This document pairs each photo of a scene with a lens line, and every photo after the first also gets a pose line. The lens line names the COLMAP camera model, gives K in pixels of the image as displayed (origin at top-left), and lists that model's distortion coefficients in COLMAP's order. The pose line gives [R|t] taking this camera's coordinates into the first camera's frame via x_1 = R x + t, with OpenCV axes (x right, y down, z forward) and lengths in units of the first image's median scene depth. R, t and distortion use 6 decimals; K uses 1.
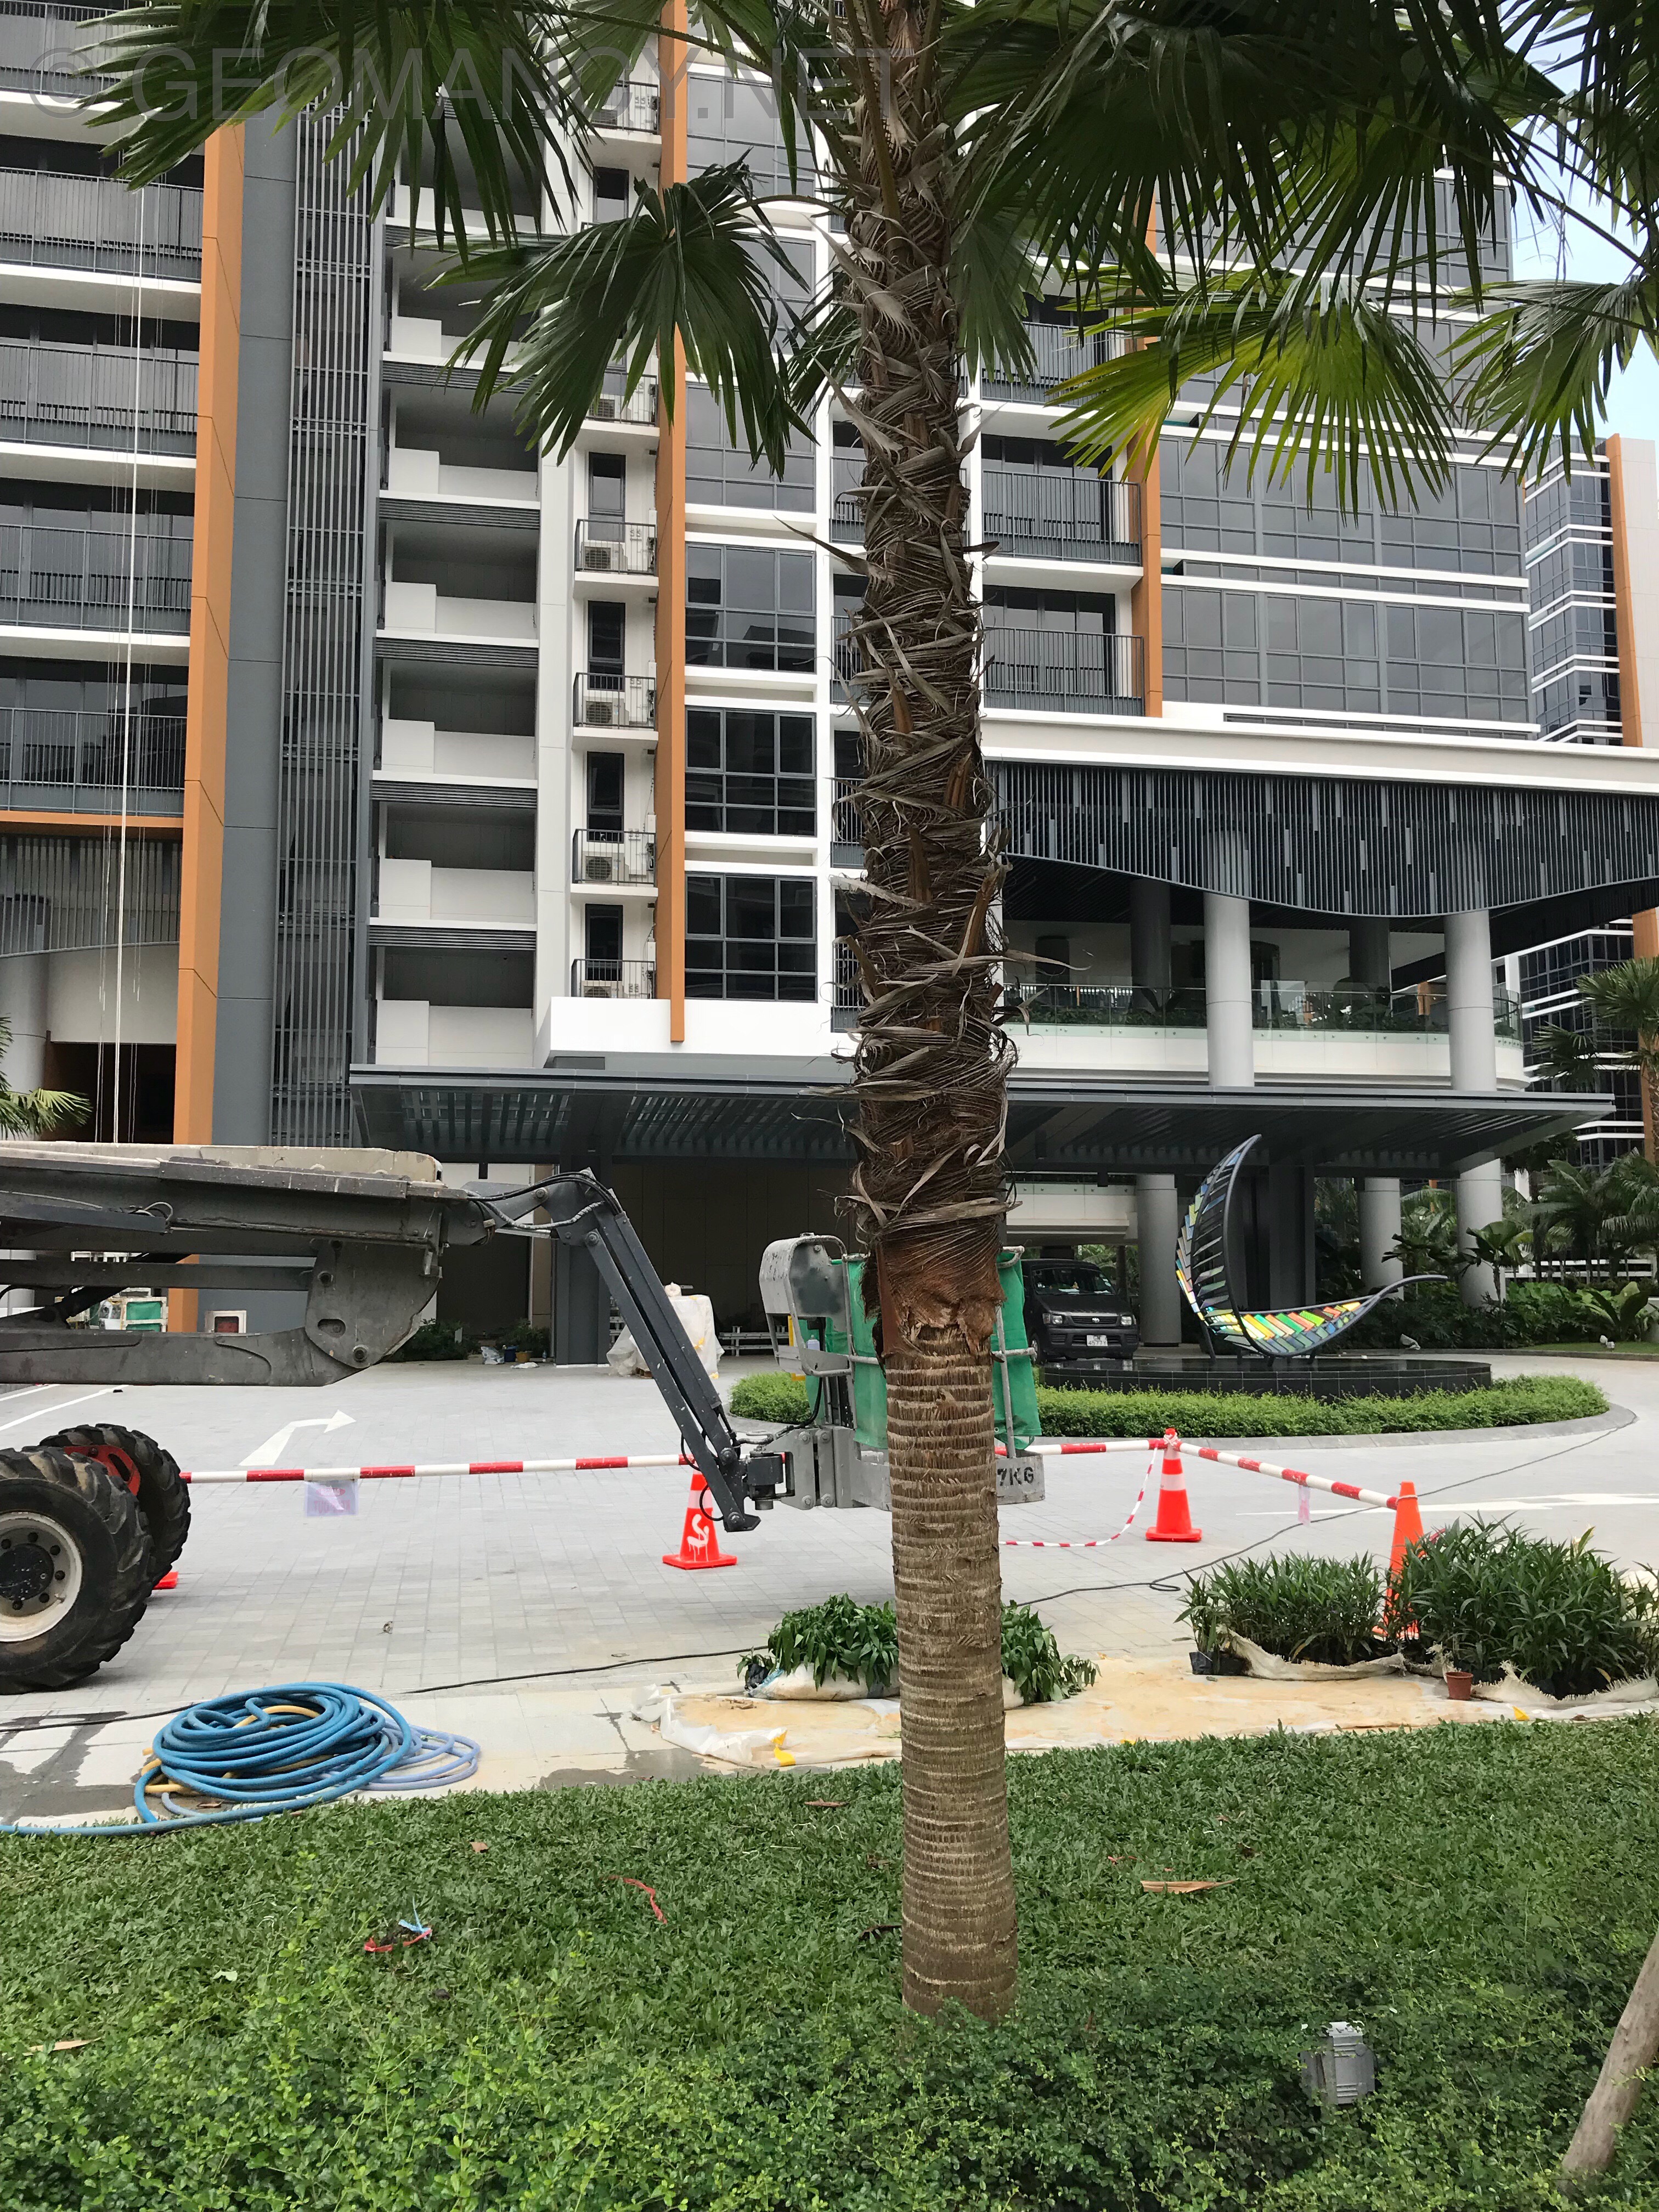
lens RADIAL K [[1828.8, 0, 829.5], [0, 1828.8, 1106.0], [0, 0, 1]] dist [0.044661, -0.096026]
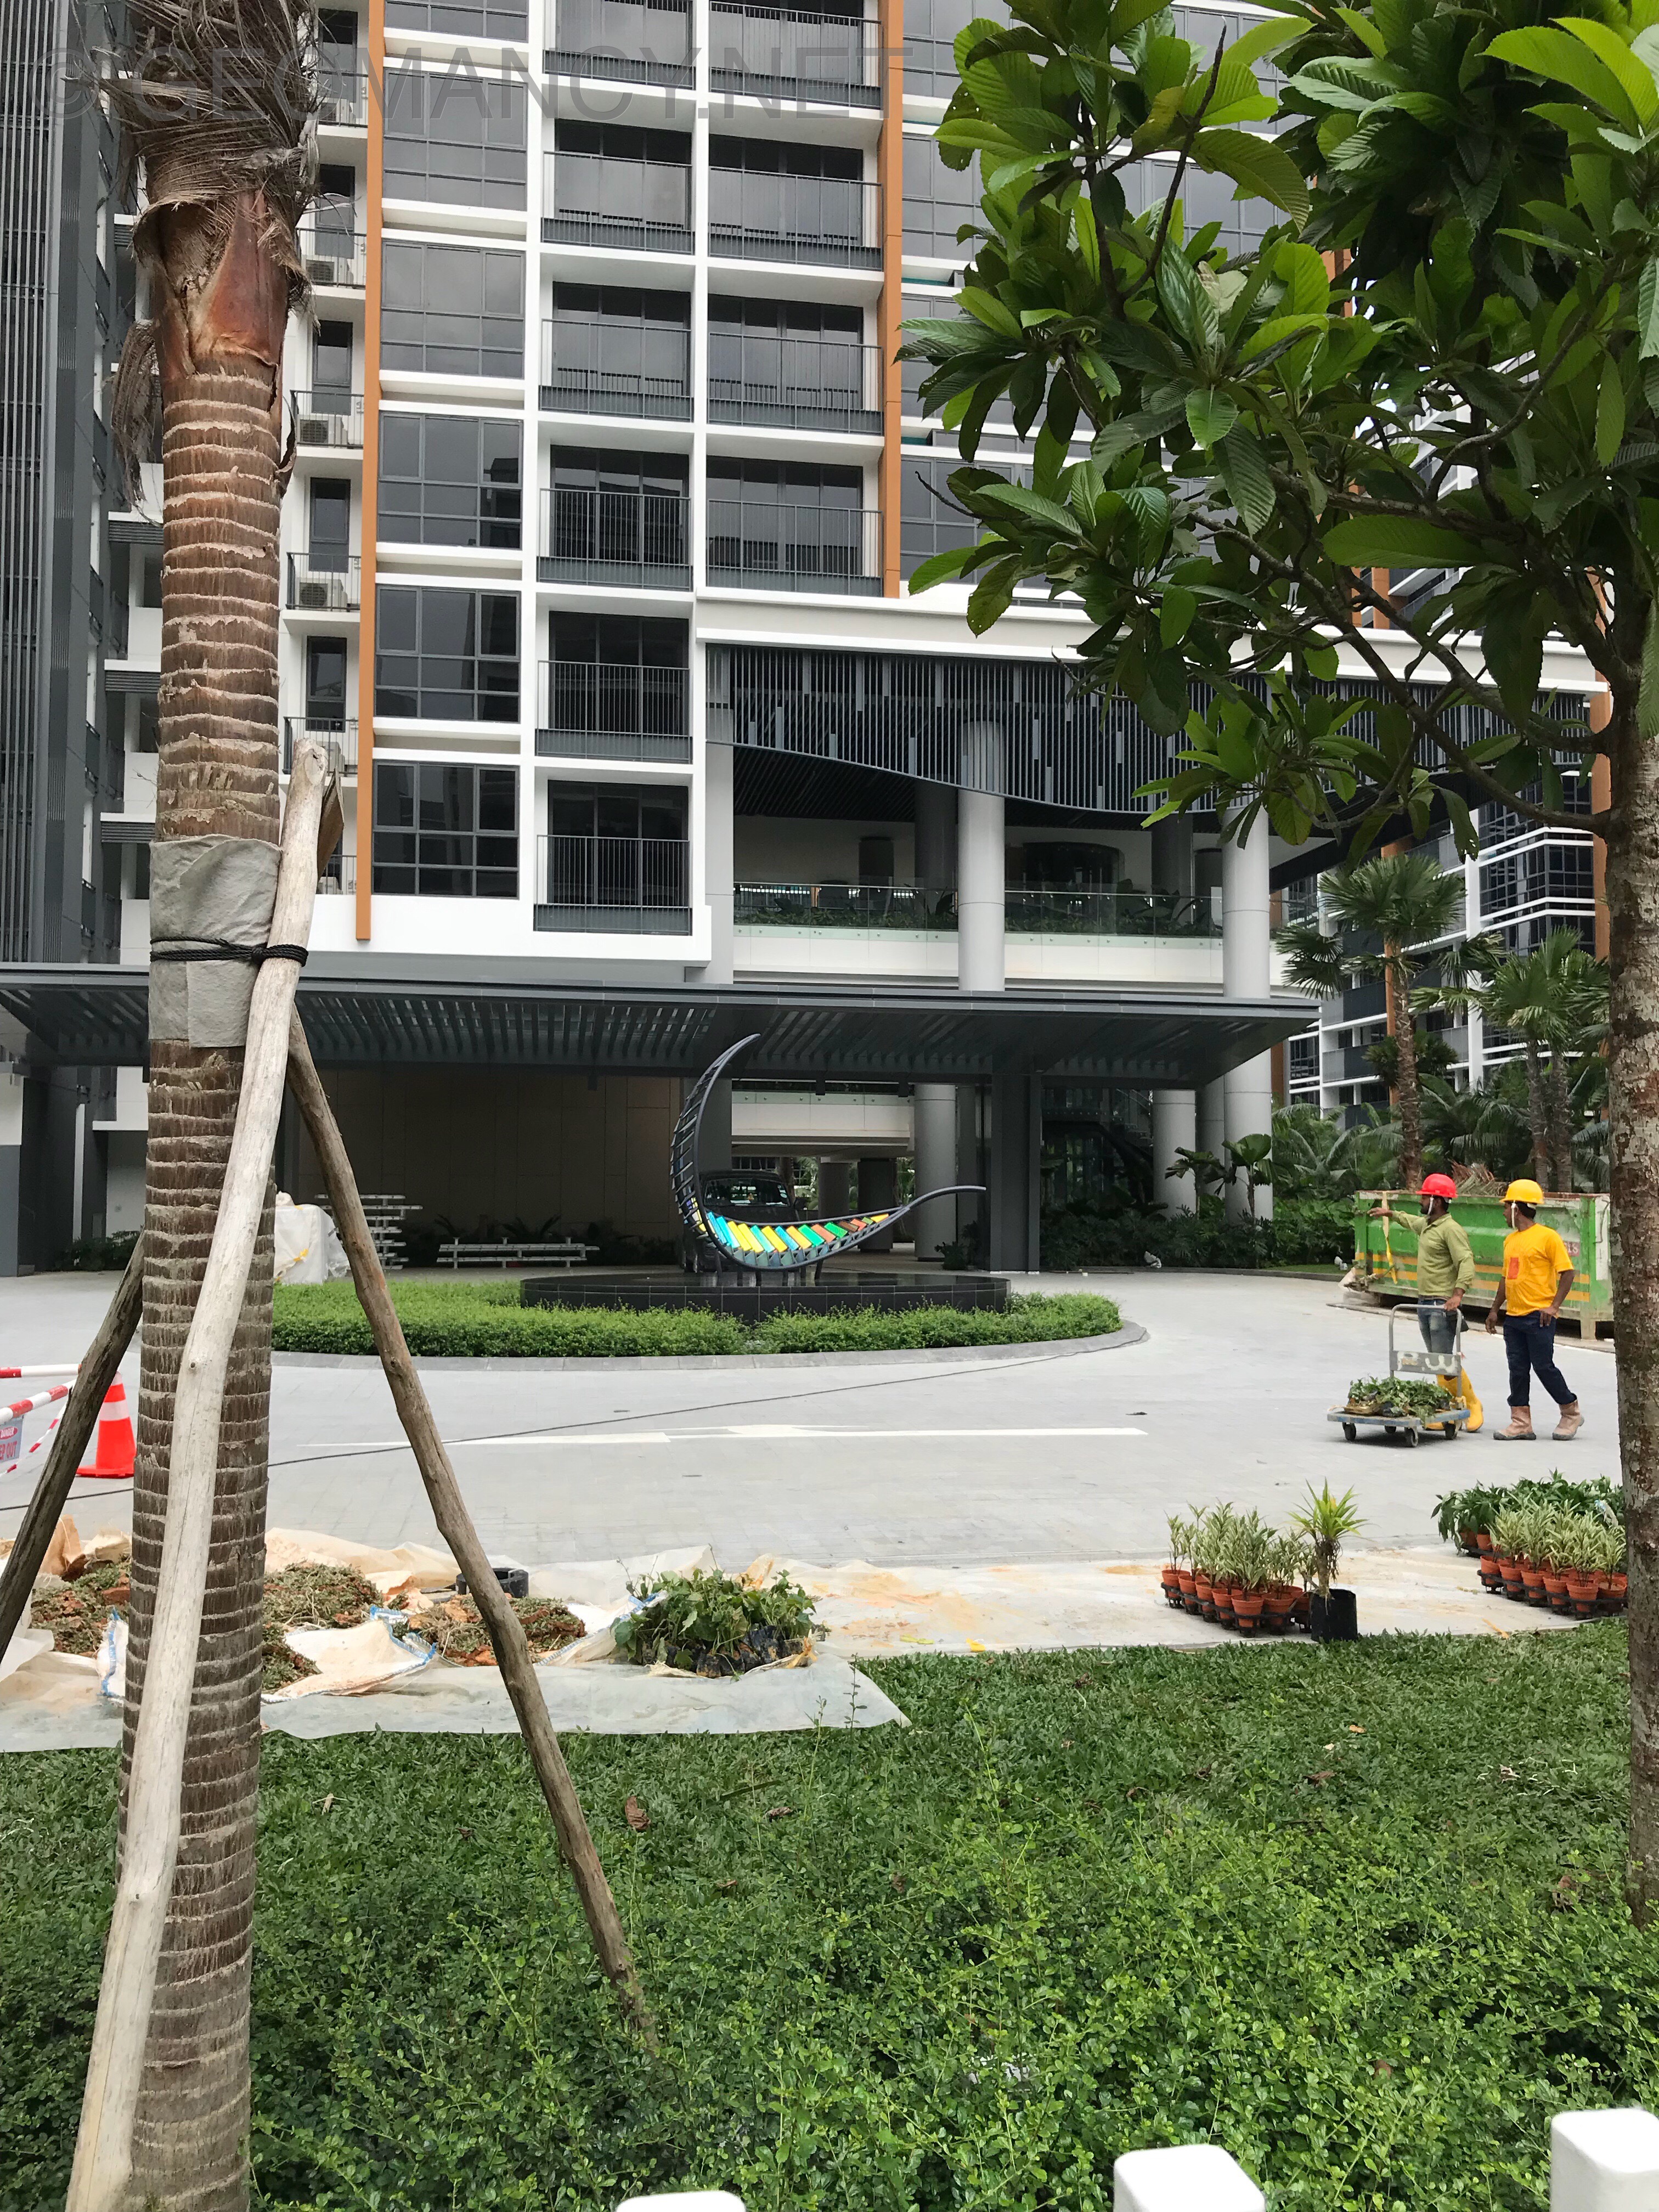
lens RADIAL K [[1828.8, 0, 829.5], [0, 1828.8, 1106.0], [0, 0, 1]] dist [0.044661, -0.096026]
pose [[0.999415, 0.007752, -0.033301, 0.174951], [-0.006212, 0.998917, 0.046112, 0.005490], [0.033622, -0.045878, 0.998381, 0.042835]]
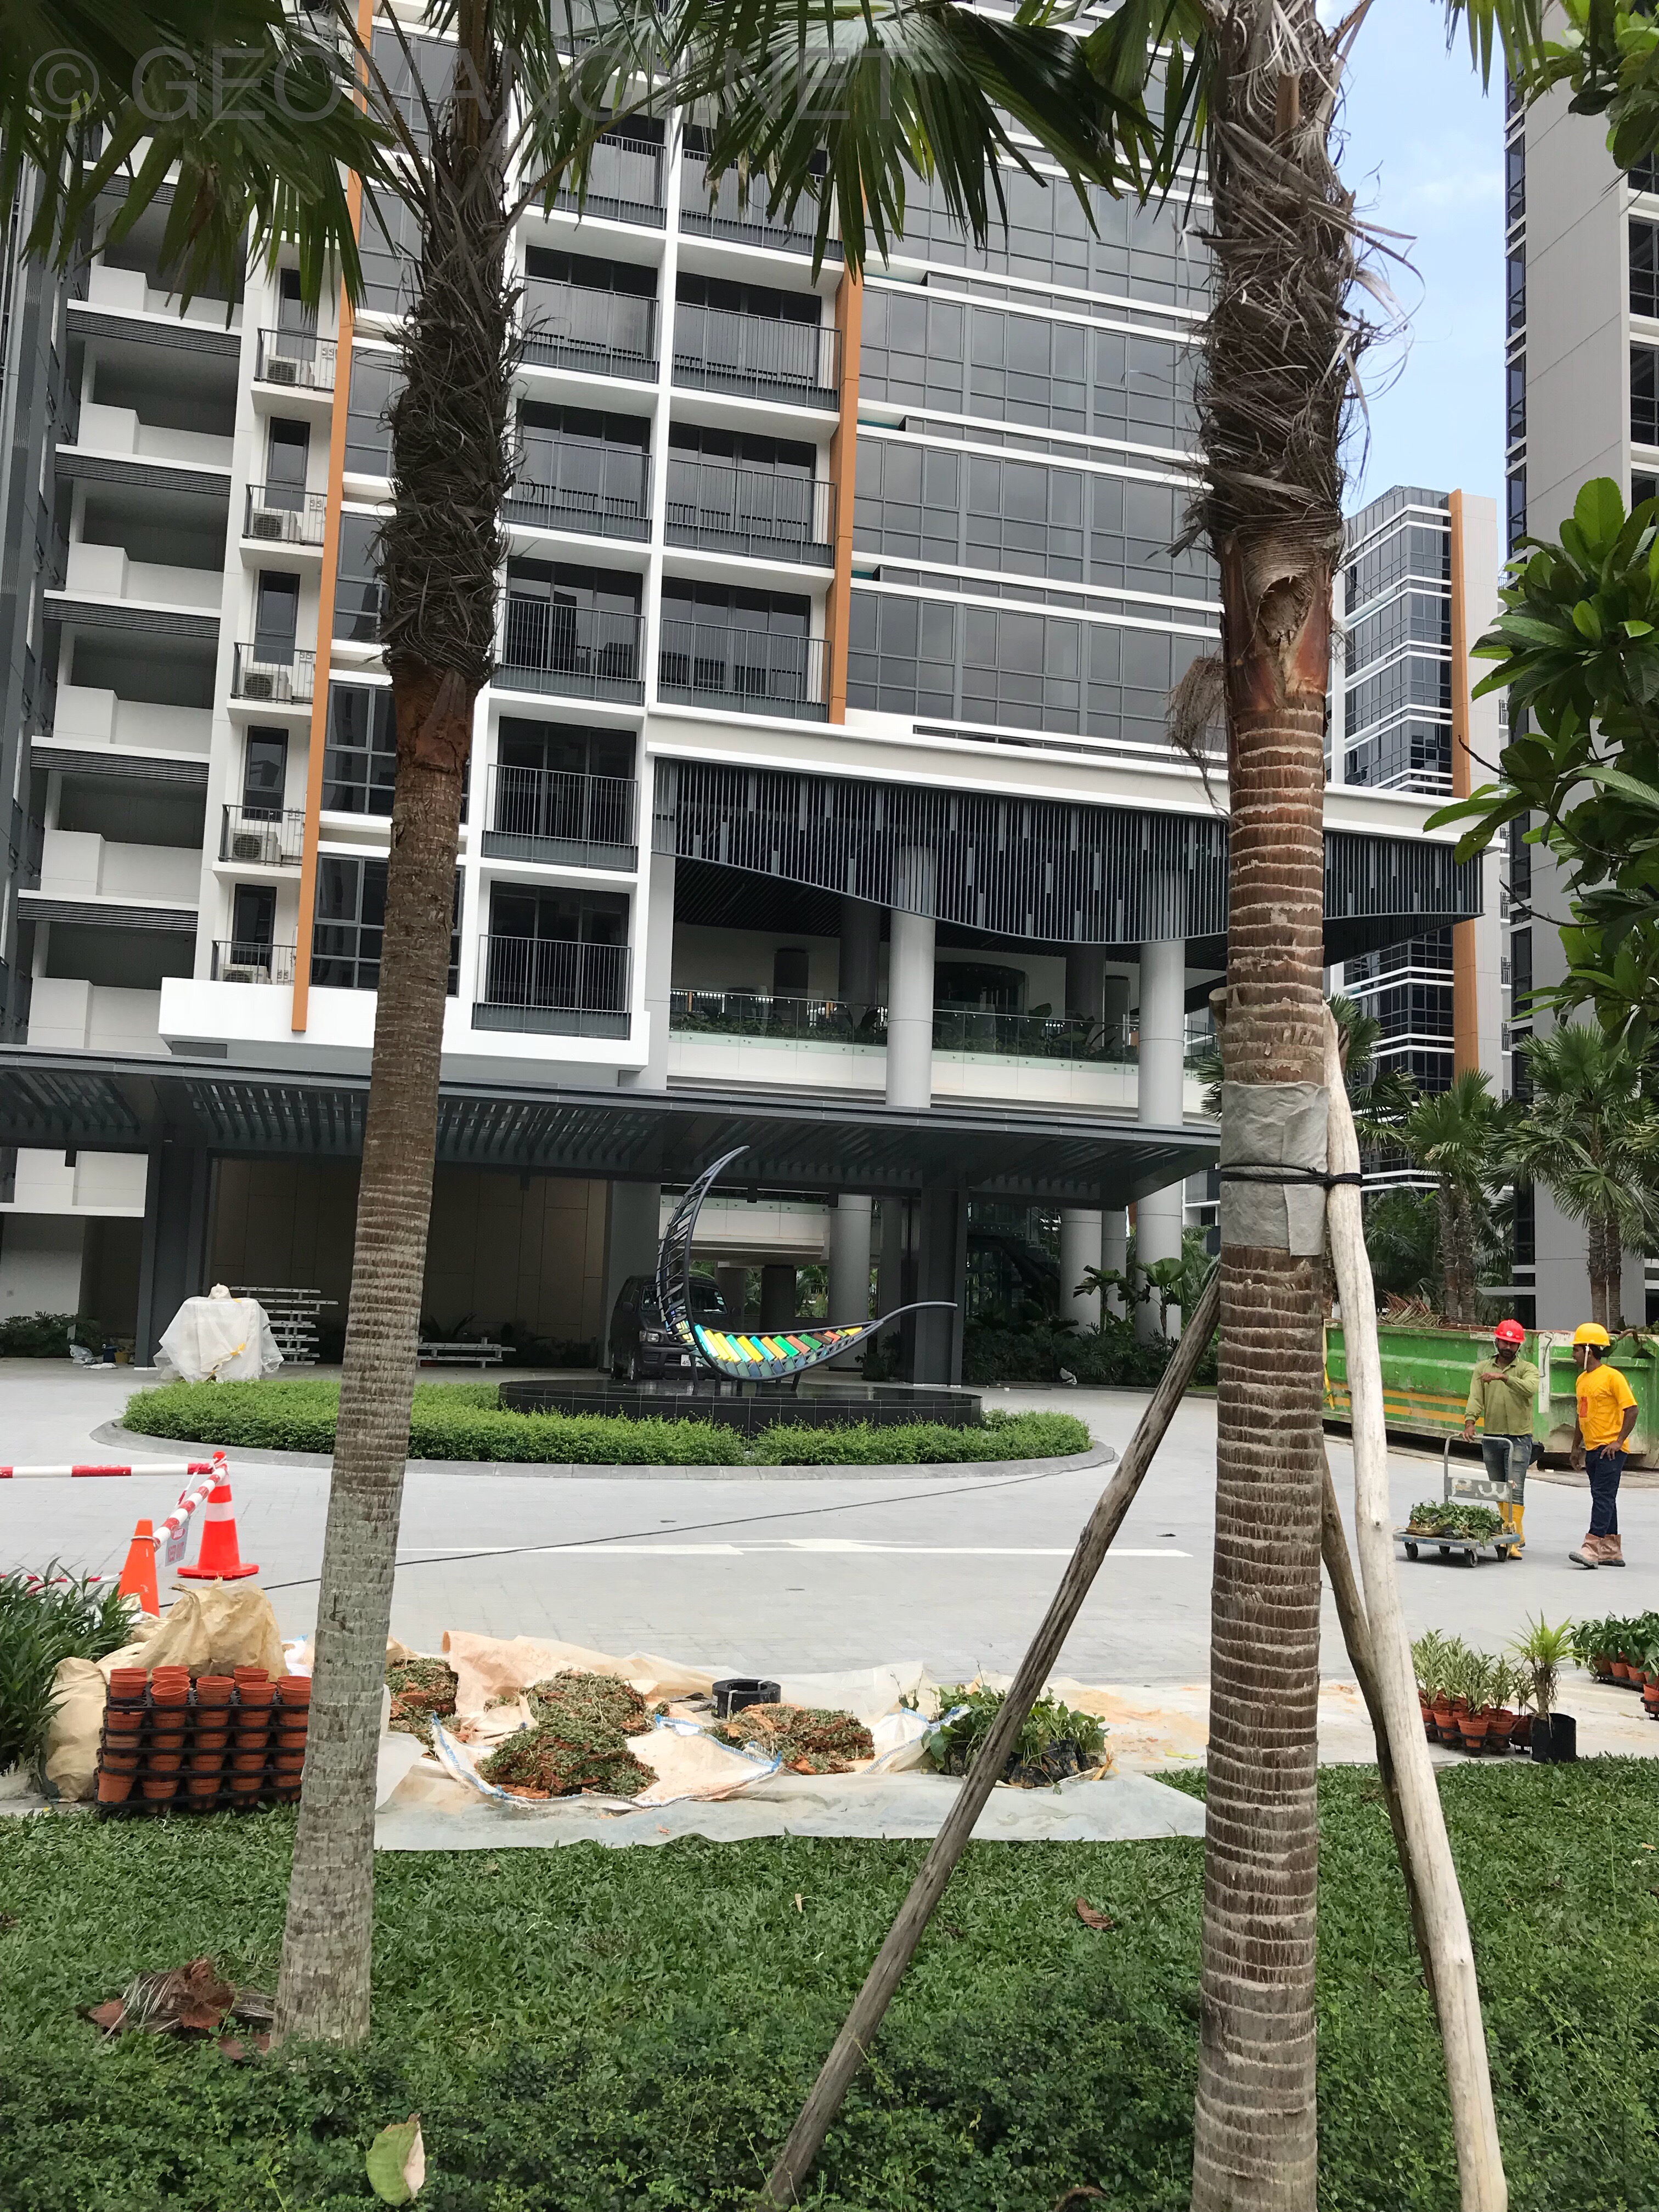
lens RADIAL K [[1828.8, 0, 829.5], [0, 1828.8, 1106.0], [0, 0, 1]] dist [0.044661, -0.096026]
pose [[0.997834, 0.046177, 0.046857, 0.134302], [-0.045656, 0.998884, -0.012120, 0.002557], [-0.047365, 0.009955, 0.998828, 0.031032]]
